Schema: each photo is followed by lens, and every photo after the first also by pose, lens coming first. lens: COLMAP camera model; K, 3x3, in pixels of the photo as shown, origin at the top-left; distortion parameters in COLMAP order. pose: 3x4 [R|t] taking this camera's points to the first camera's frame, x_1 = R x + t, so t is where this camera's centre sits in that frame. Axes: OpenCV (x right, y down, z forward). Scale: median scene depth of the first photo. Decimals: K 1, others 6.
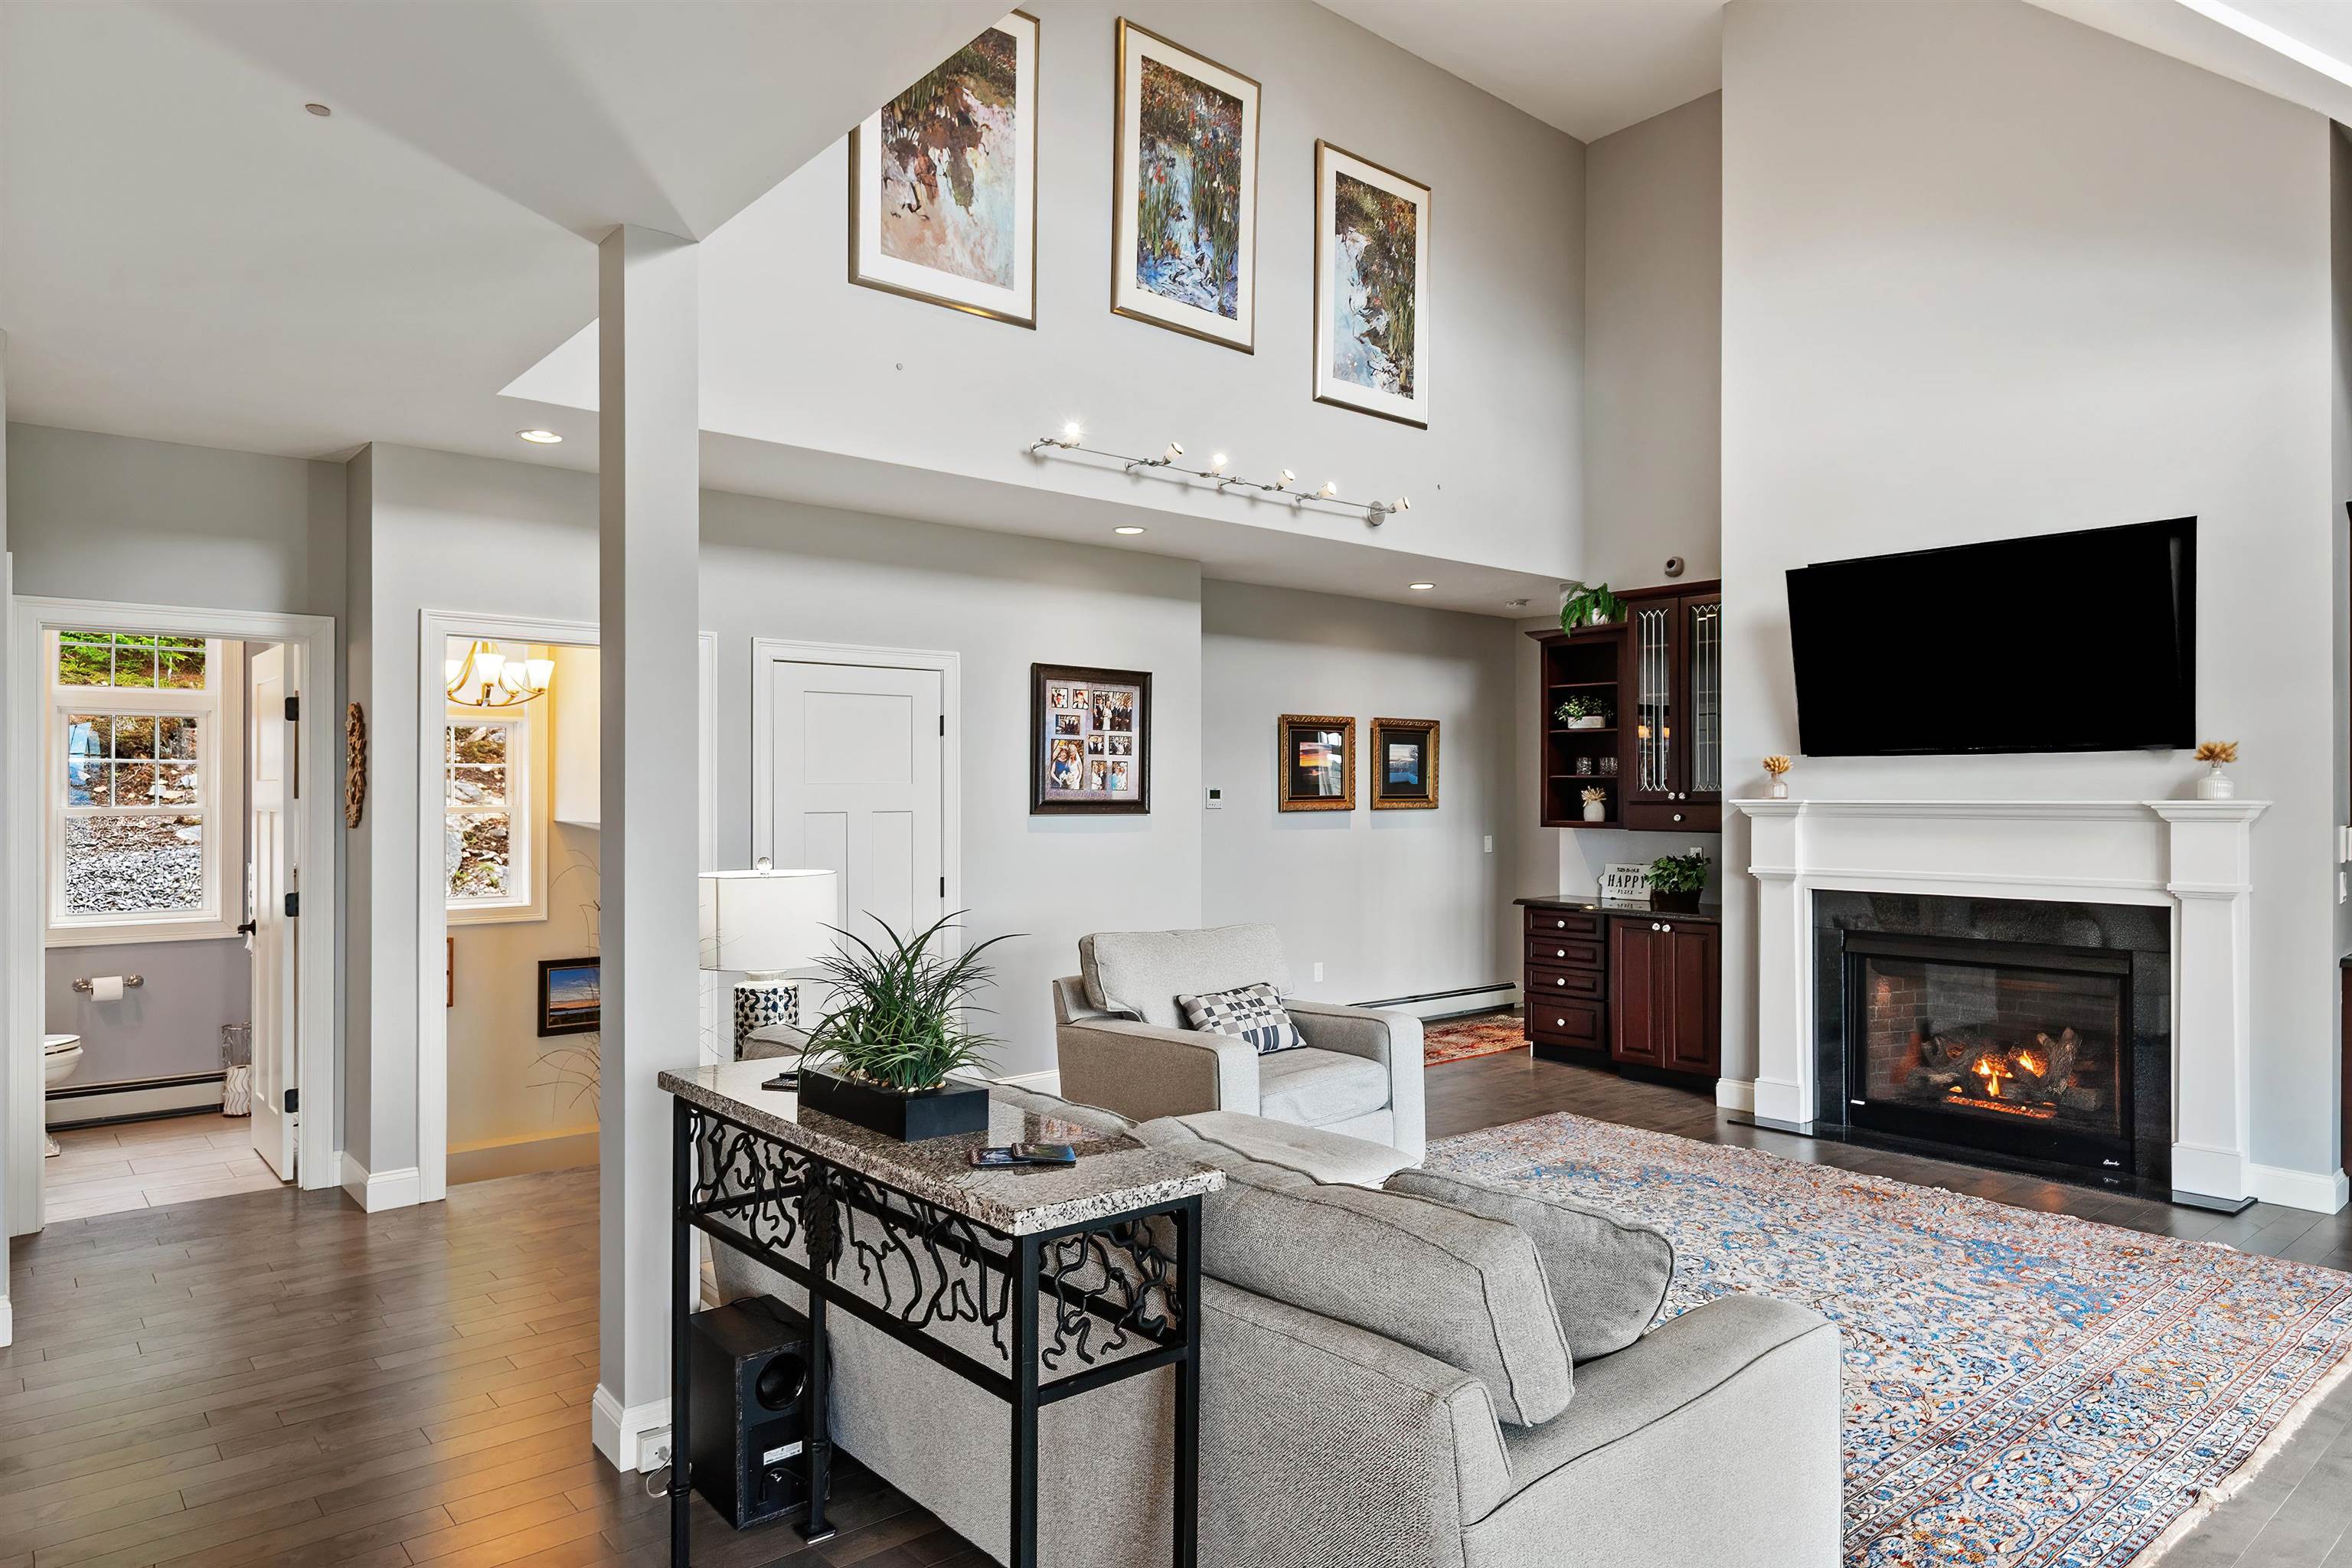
lens RADIAL K [[1430.3, 0, 1188.0], [0, 1430.3, 783.6], [0, 0, 1]] dist [0.001682, 0.000685]
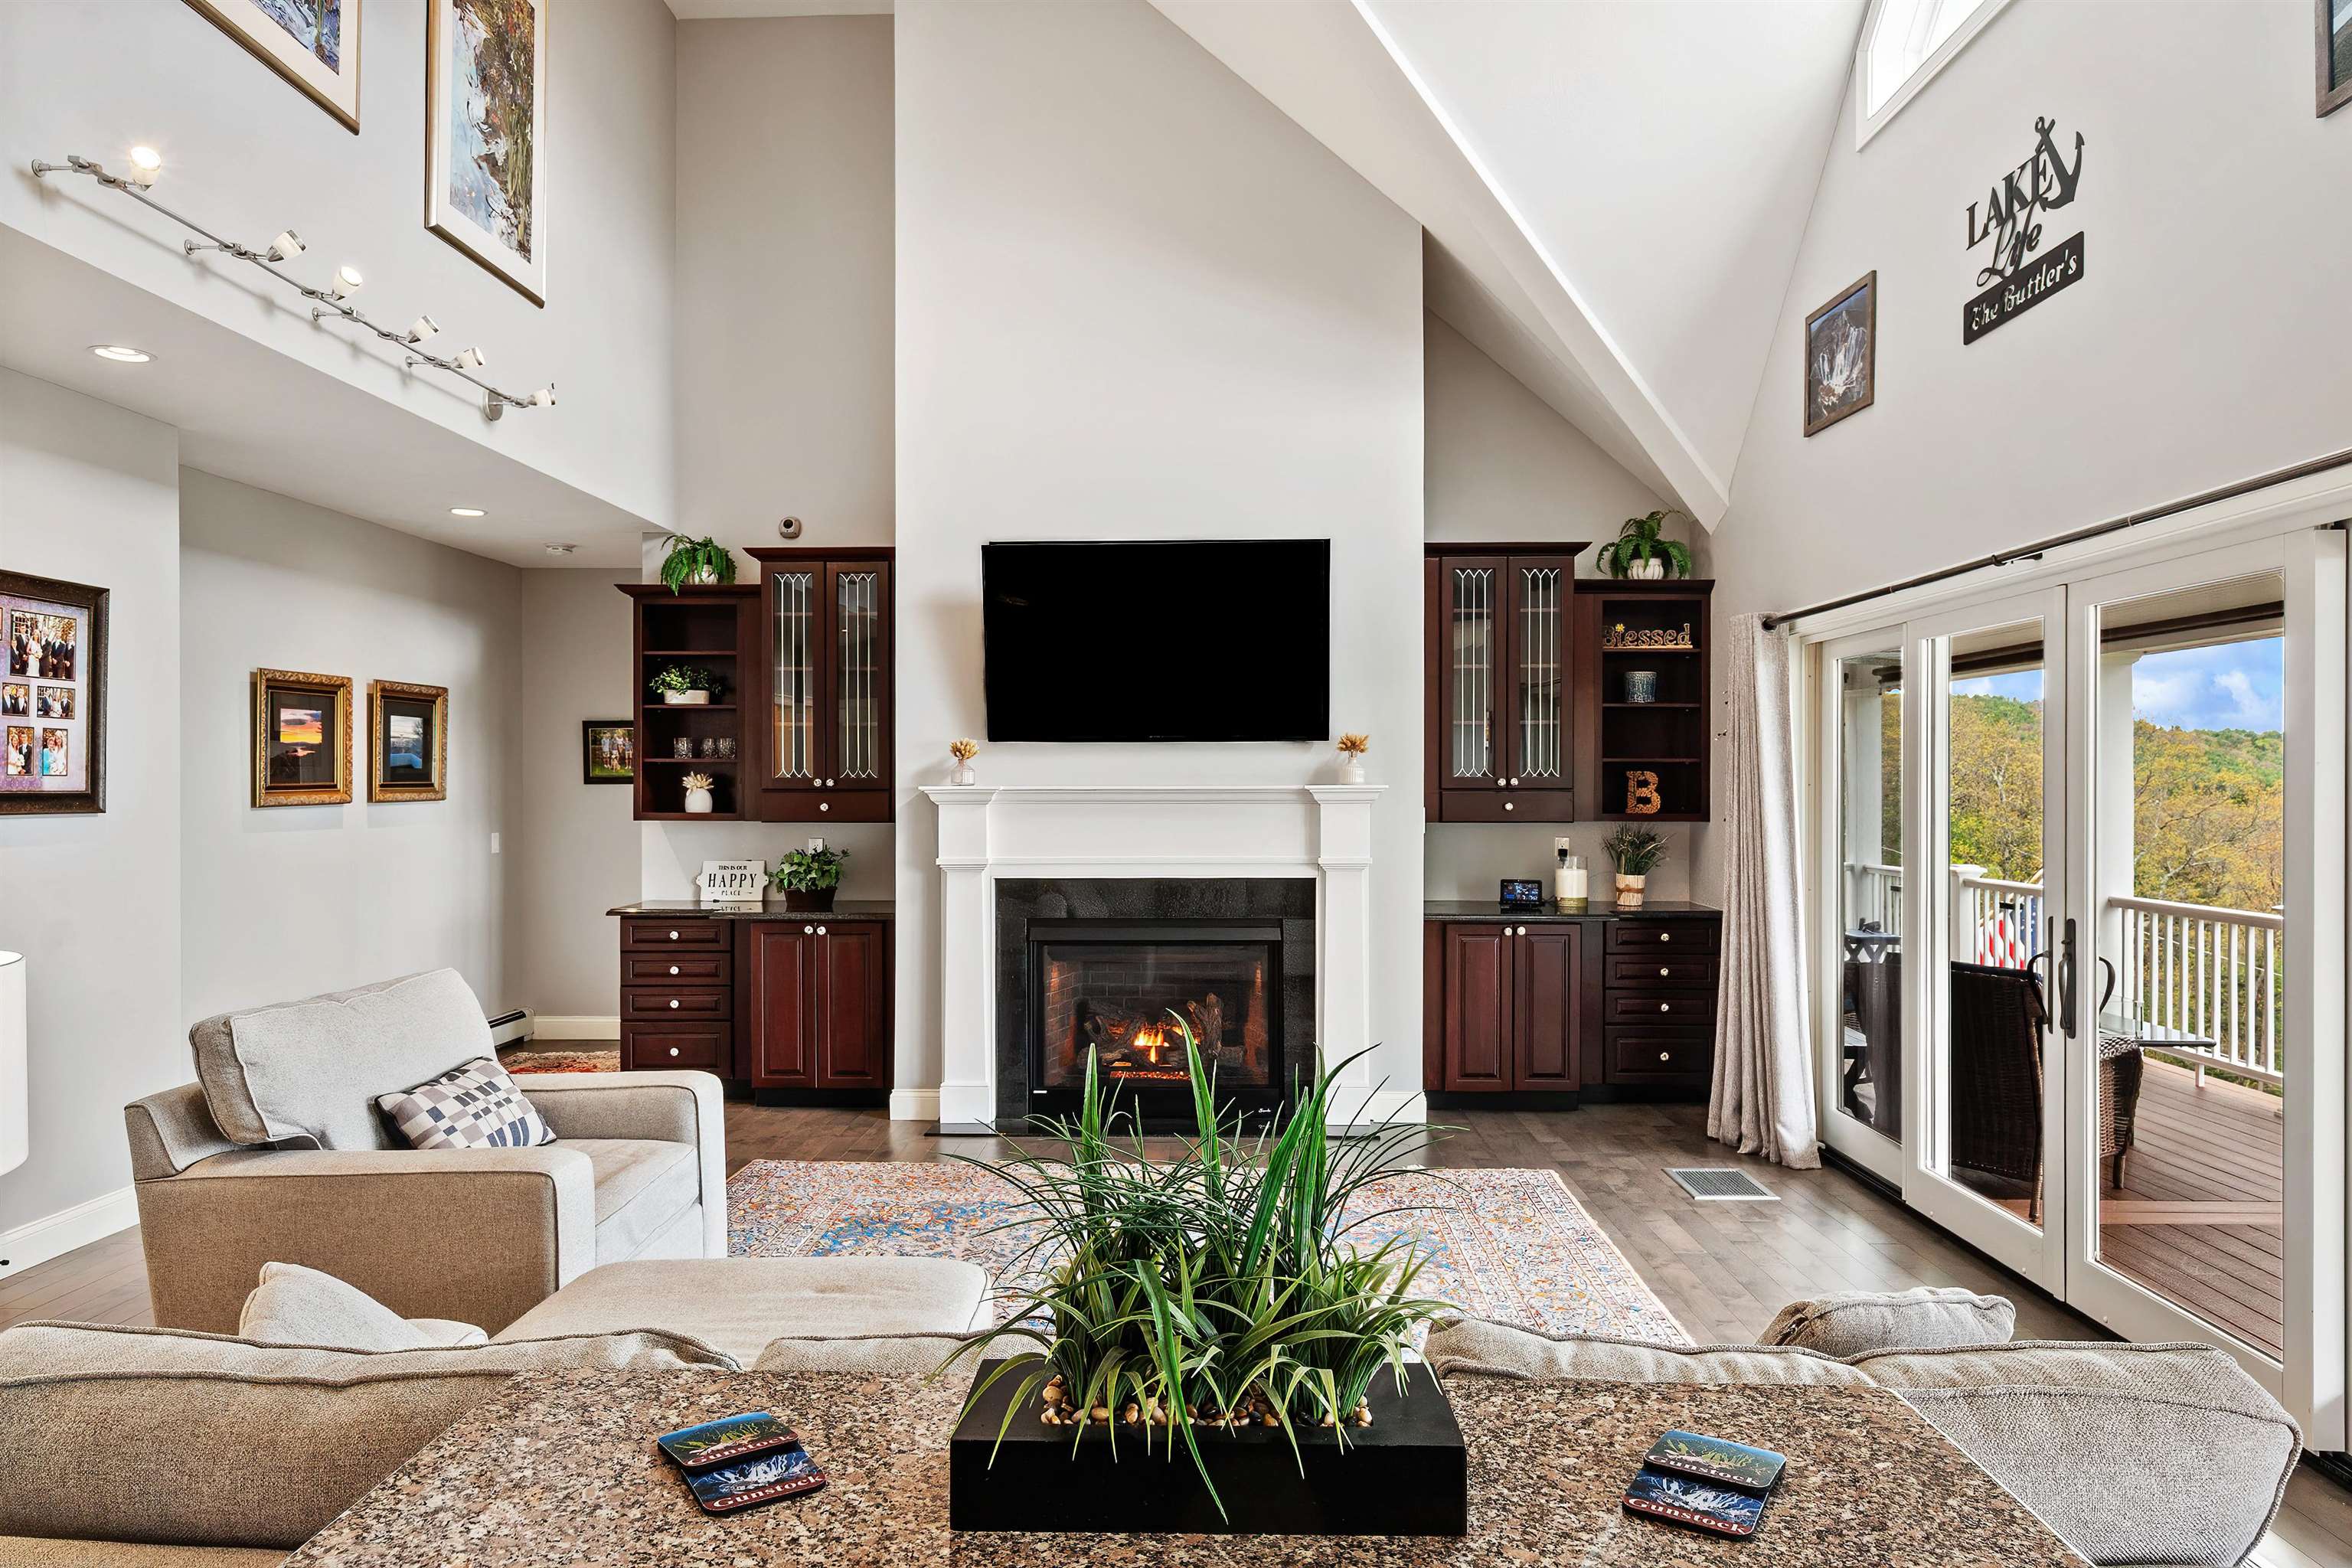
lens RADIAL K [[1445.7, 0, 1172.0], [0, 1445.7, 780.8], [0, 0, 1]] dist [-0.000689, -0.000421]
pose [[0.678014, -0.001449, 0.735048, -0.180411], [-0.003781, 0.999978, 0.005458, 0.001753], [-0.735039, -0.006480, 0.677993, 0.227340]]
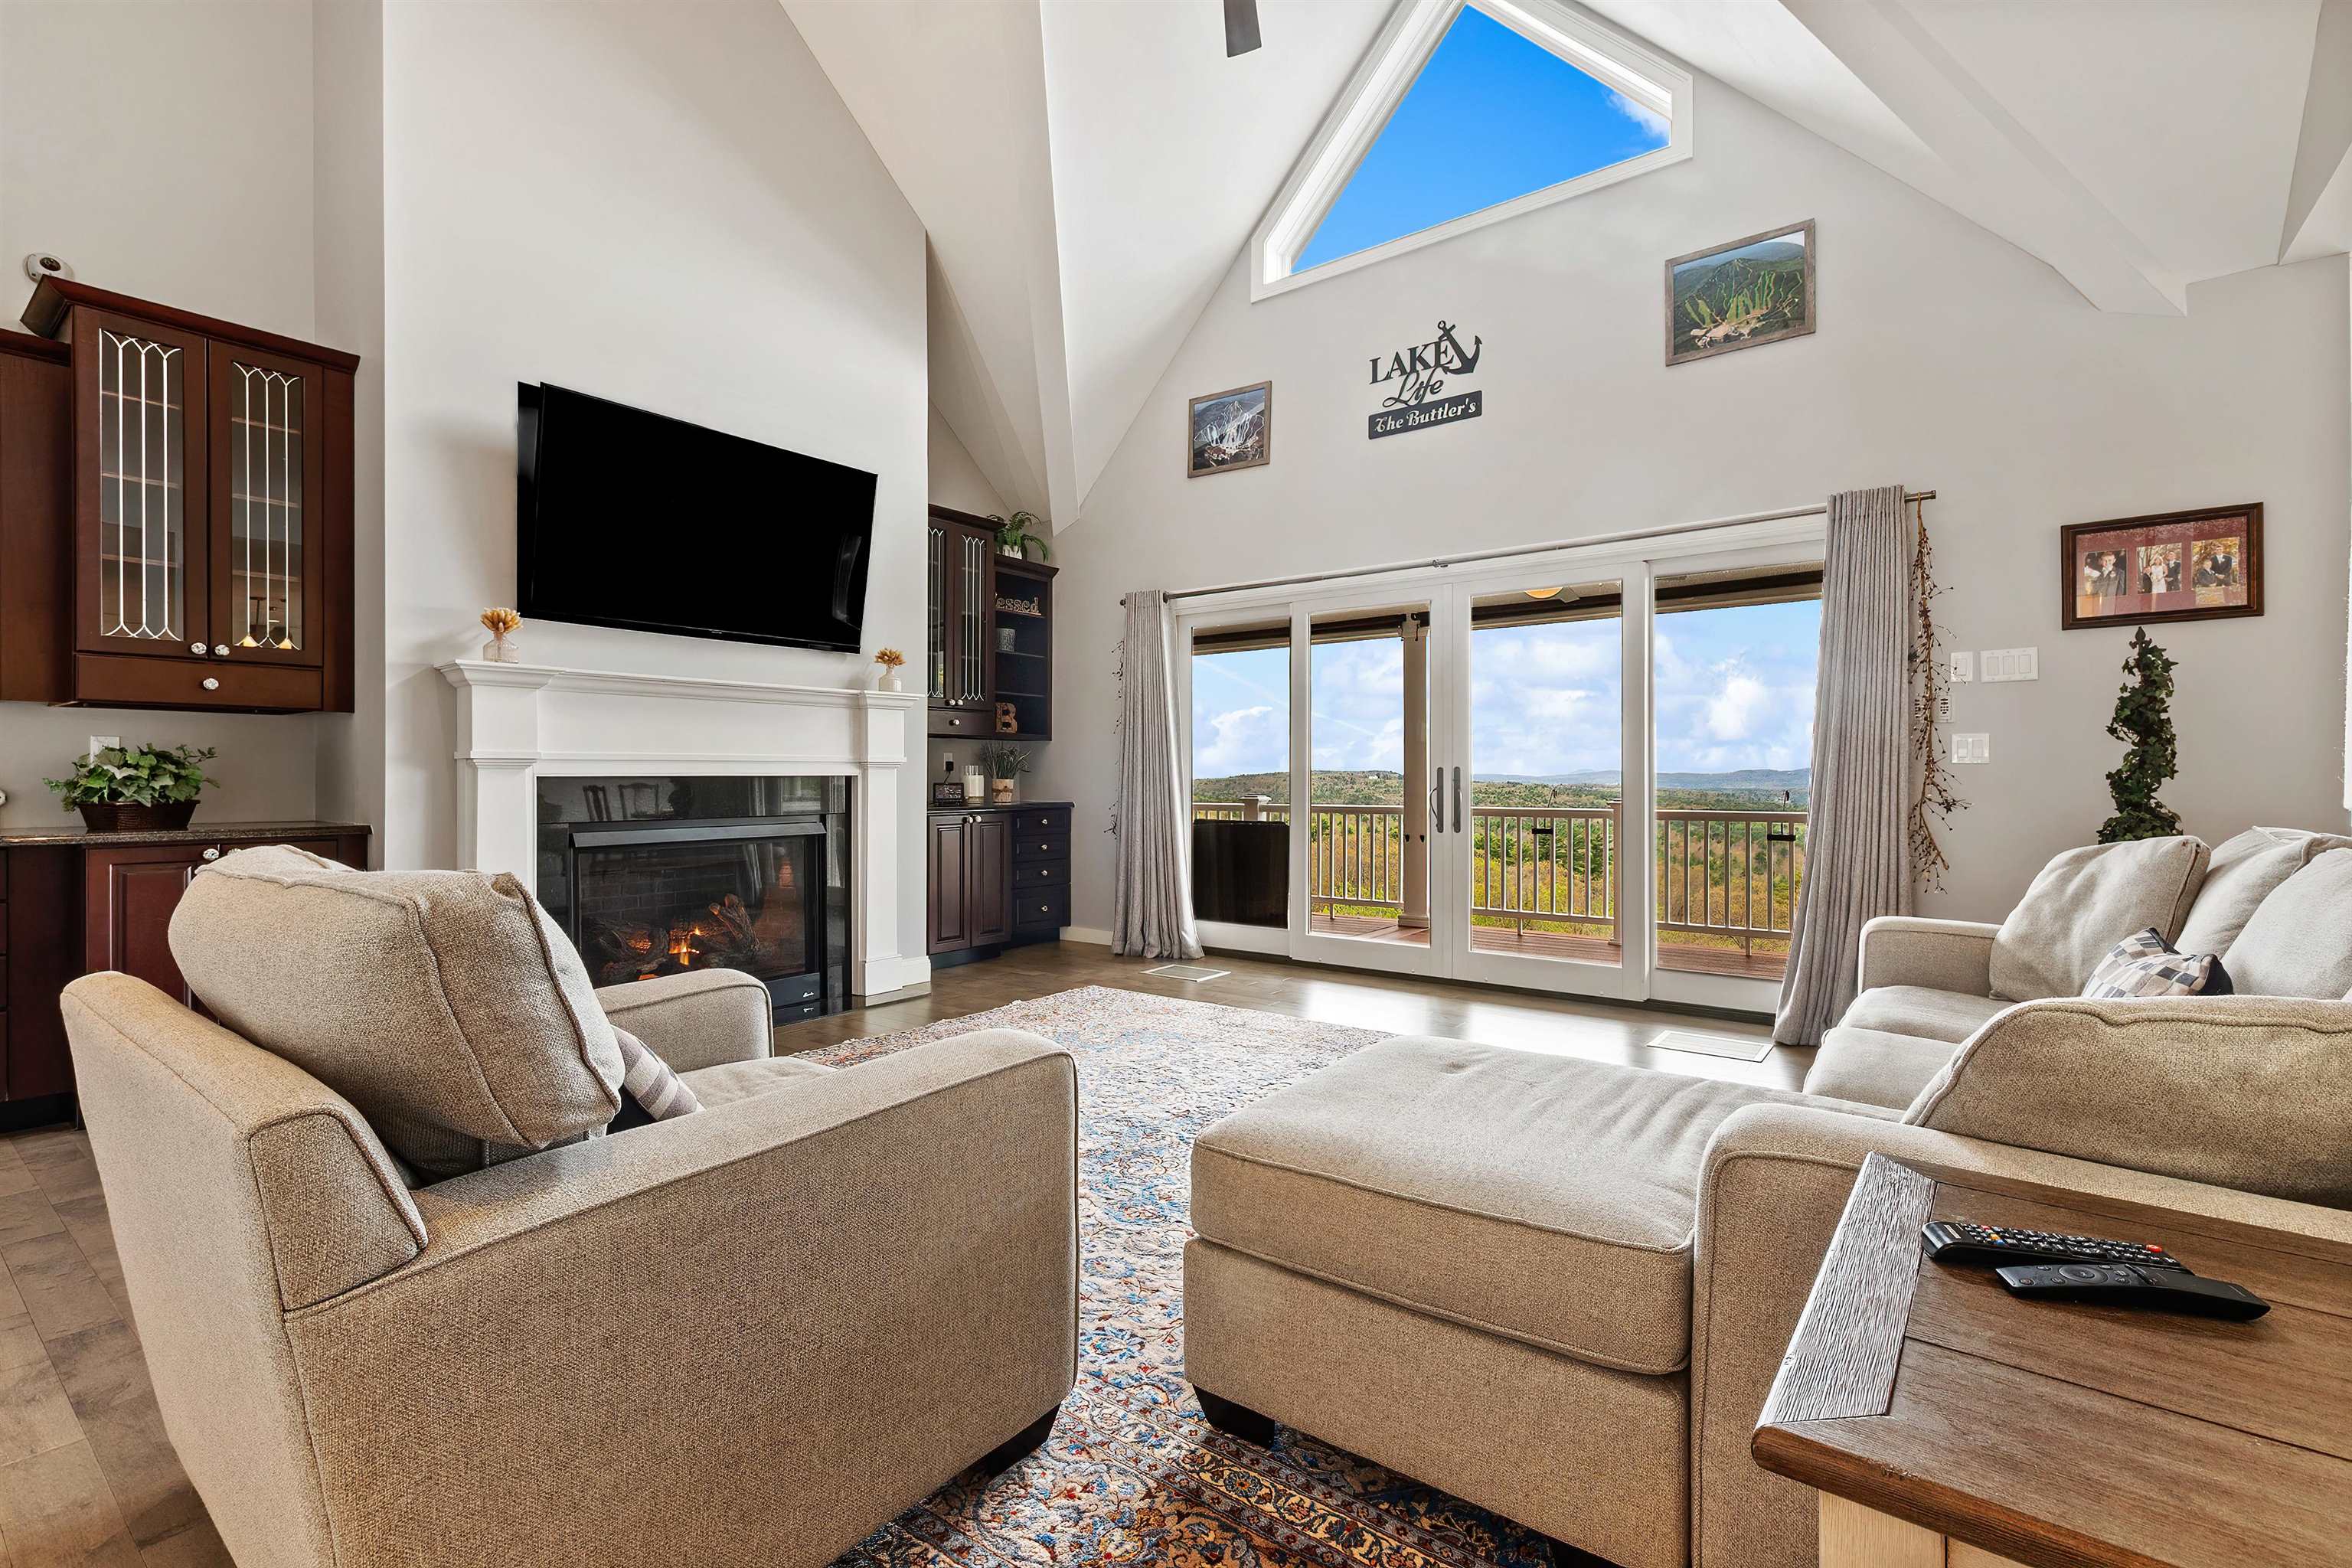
lens RADIAL K [[1060.6, 0, 1200.5], [0, 1060.6, 771.4], [0, 0, 1]] dist [0.030061, -0.017332]
pose [[-0.219905, 0.005519, 0.975506, -0.227287], [-0.003849, 0.999971, -0.006525, 0.065777], [-0.975514, -0.005189, -0.219878, 0.685024]]
